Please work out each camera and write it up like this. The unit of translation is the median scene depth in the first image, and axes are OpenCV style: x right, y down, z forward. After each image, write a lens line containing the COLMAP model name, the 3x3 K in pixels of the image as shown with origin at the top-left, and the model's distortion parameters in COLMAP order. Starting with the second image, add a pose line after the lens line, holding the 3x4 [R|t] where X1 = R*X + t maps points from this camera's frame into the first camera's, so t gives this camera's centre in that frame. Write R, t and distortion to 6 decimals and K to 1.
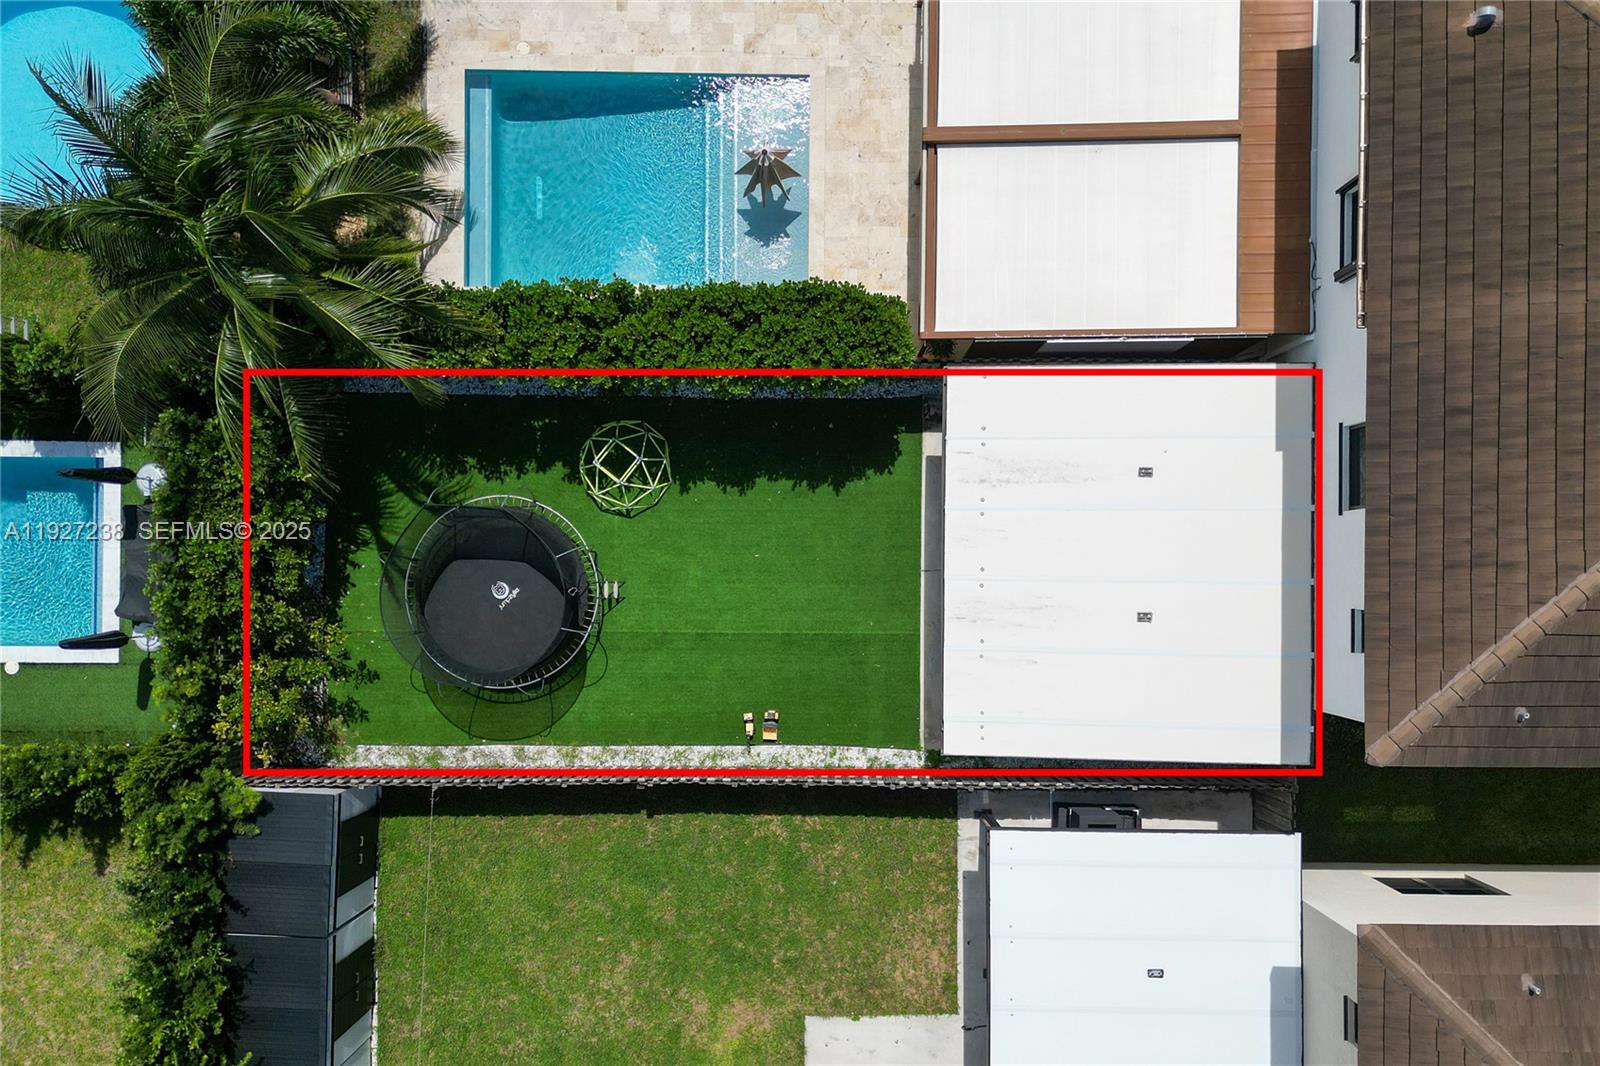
lens RADIAL K [[1254.8, 0, 799.6], [0, 1254.8, 594.2], [0, 0, 1]] dist [0.064660, -0.003314]
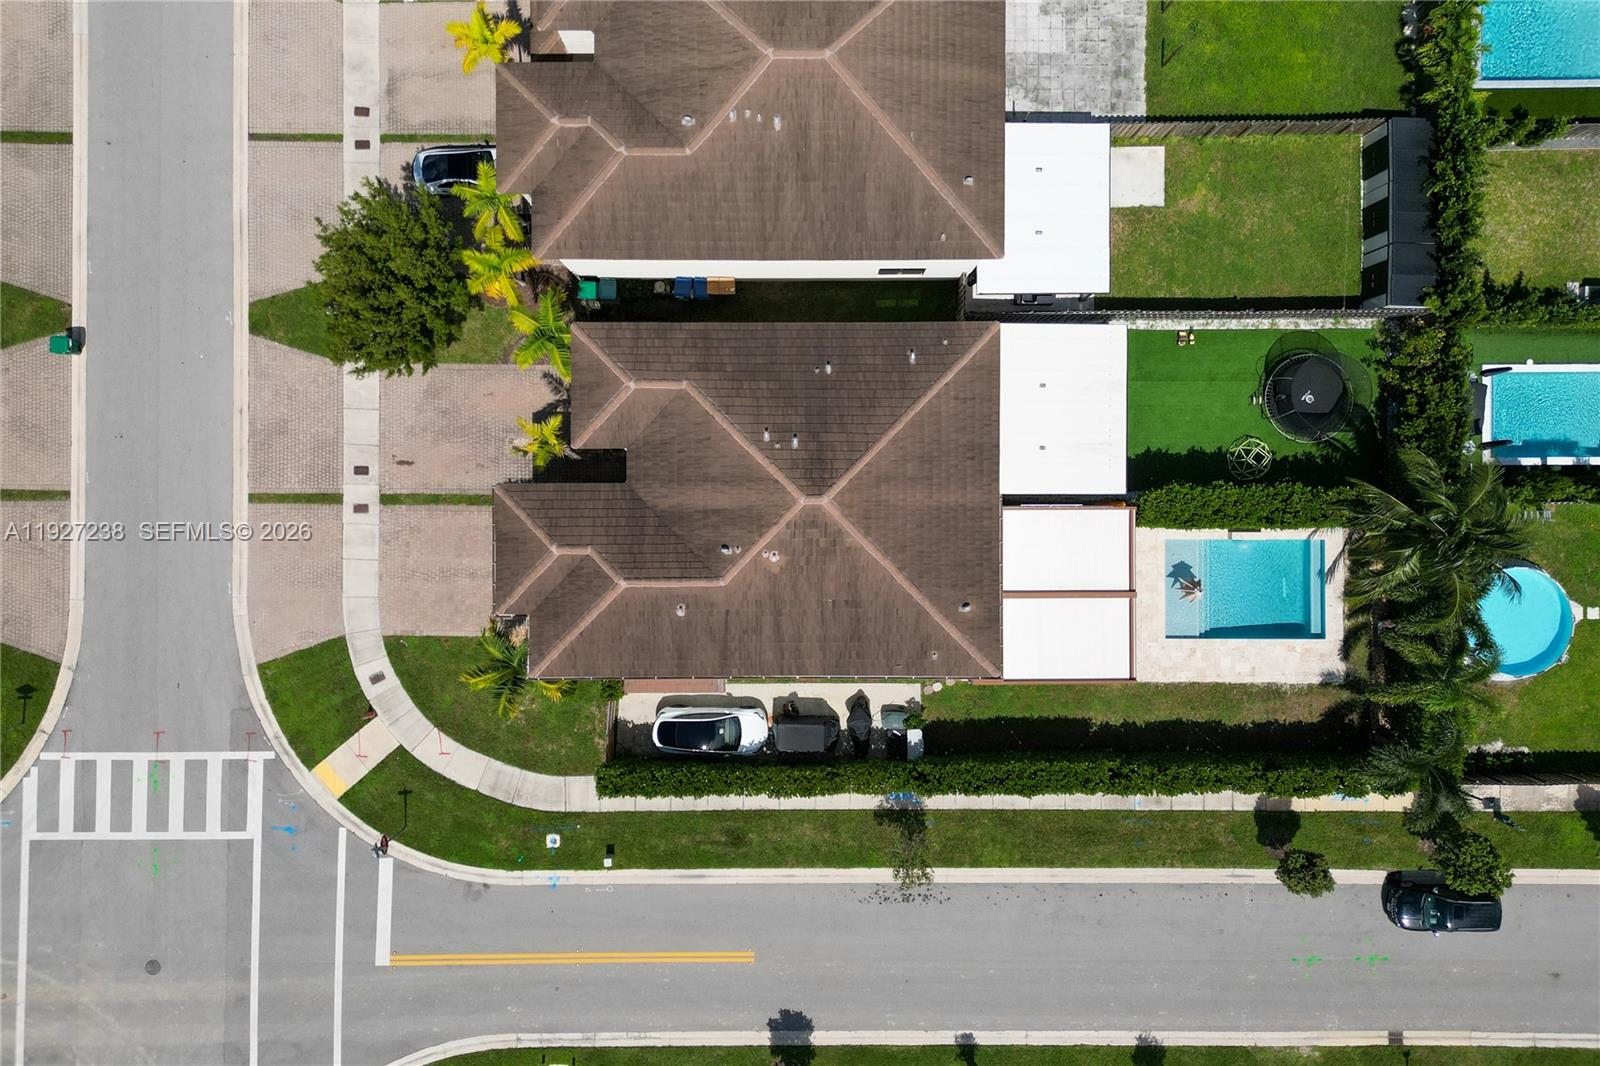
lens RADIAL K [[1109.5, 0, 799.4], [0, 1109.5, 476.9], [0, 0, 1]] dist [0.039981, -0.003849]
pose [[-0.999933, 0.008331, -0.008015, 0.655796], [-0.008444, -0.999863, 0.014203, -0.156196], [-0.007896, 0.014270, 0.999867, -0.920251]]
